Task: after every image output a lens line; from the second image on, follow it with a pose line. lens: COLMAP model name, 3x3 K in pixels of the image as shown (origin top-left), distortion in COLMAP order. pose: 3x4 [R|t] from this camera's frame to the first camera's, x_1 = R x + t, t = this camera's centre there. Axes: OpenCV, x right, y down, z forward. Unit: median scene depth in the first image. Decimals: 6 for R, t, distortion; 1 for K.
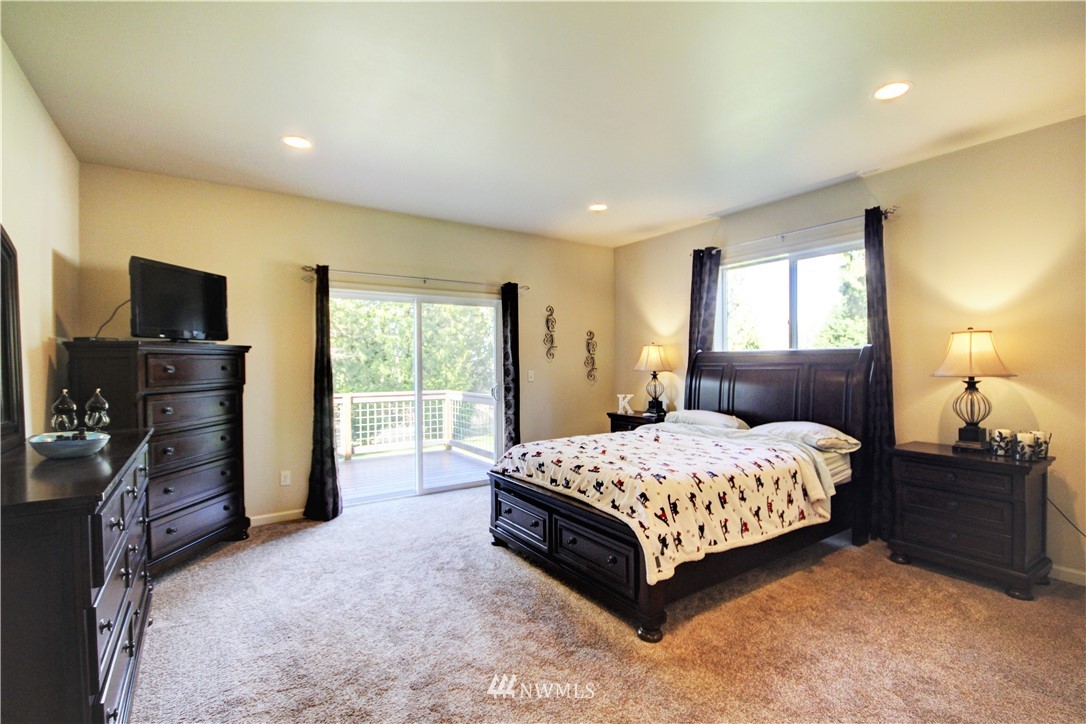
lens RADIAL K [[504.4, 0, 543.2], [0, 504.4, 365.3], [0, 0, 1]] dist [0.000206, -0.000039]
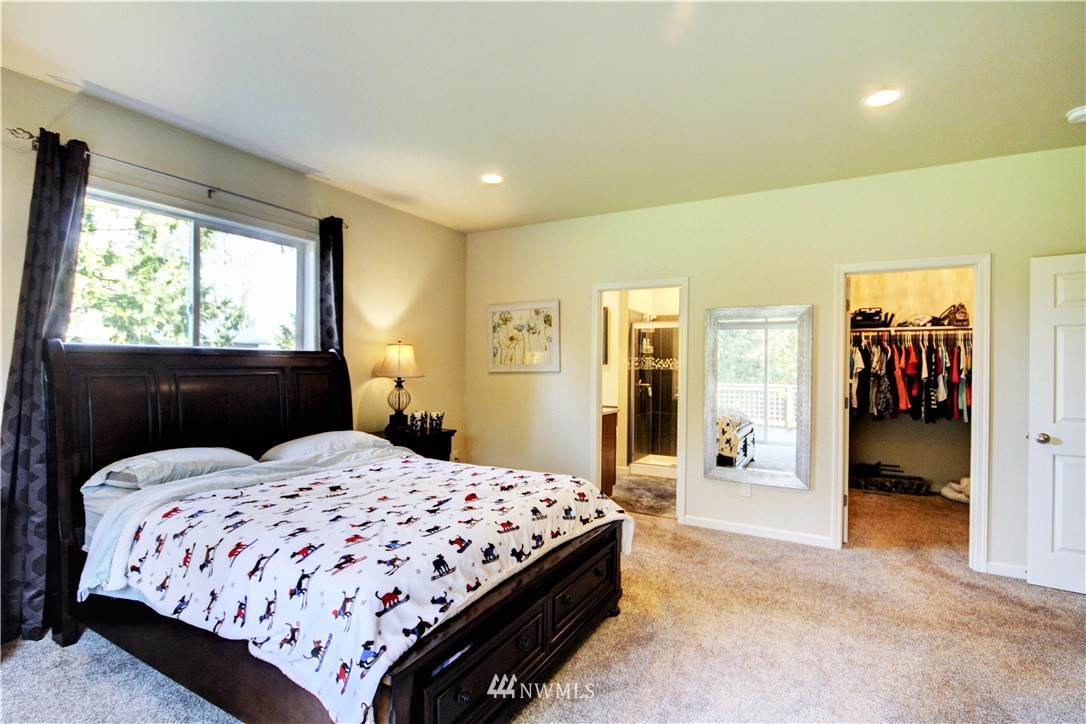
lens RADIAL K [[504.4, 0, 543.1], [0, 504.4, 369.6], [0, 0, 1]] dist [0.000206, -0.000039]
pose [[-0.439691, 0.007529, 0.898118, -0.488615], [0.005921, 0.999967, -0.005484, 0.010494], [-0.898130, 0.002906, -0.439721, 1.129090]]
